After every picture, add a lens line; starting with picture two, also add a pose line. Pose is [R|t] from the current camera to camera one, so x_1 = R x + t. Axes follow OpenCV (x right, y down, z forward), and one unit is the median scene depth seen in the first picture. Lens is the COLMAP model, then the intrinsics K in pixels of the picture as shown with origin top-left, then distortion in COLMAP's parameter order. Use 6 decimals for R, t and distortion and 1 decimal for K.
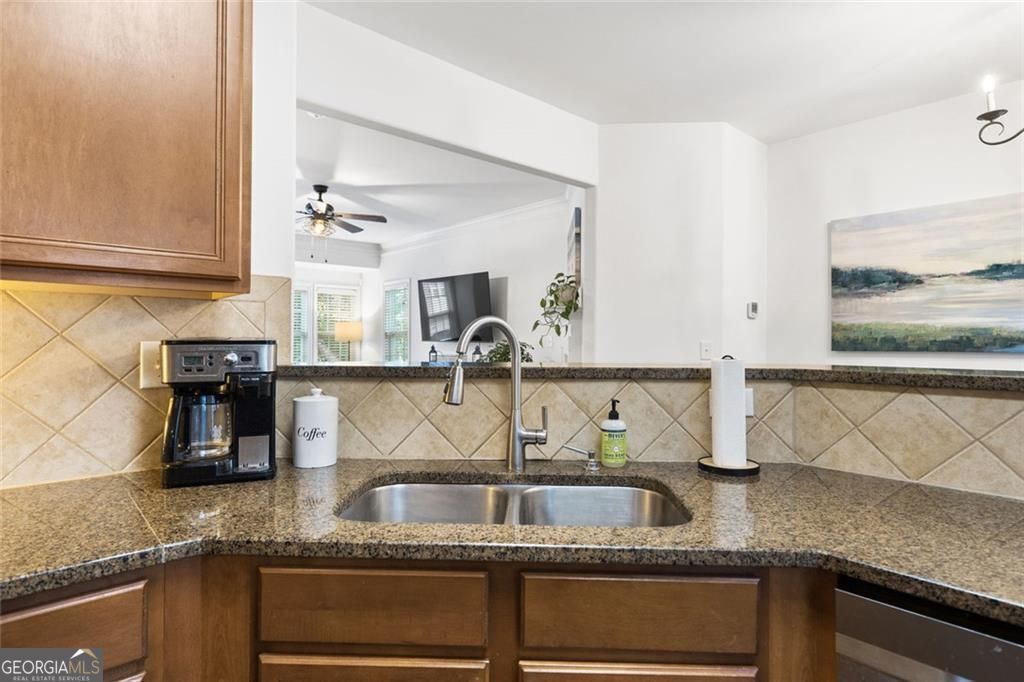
lens RADIAL K [[551.6, 0, 512.0], [0, 551.6, 341.0], [0, 0, 1]] dist [0.001666, 0.000192]
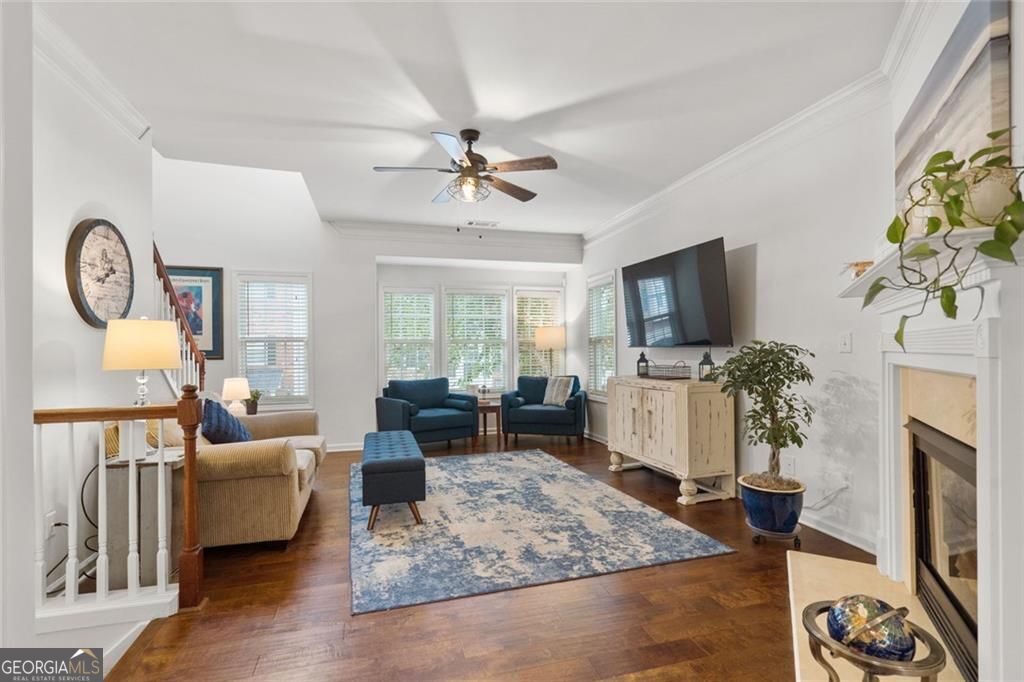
lens RADIAL K [[474.0, 0, 512.0], [0, 474.0, 341.0], [0, 0, 1]] dist [0.001746, 0.000095]
pose [[0.899036, -0.016456, -0.437566, -0.021427], [0.006831, 0.999699, -0.023562, 0.006408], [0.437822, 0.018194, 0.898877, 0.347262]]
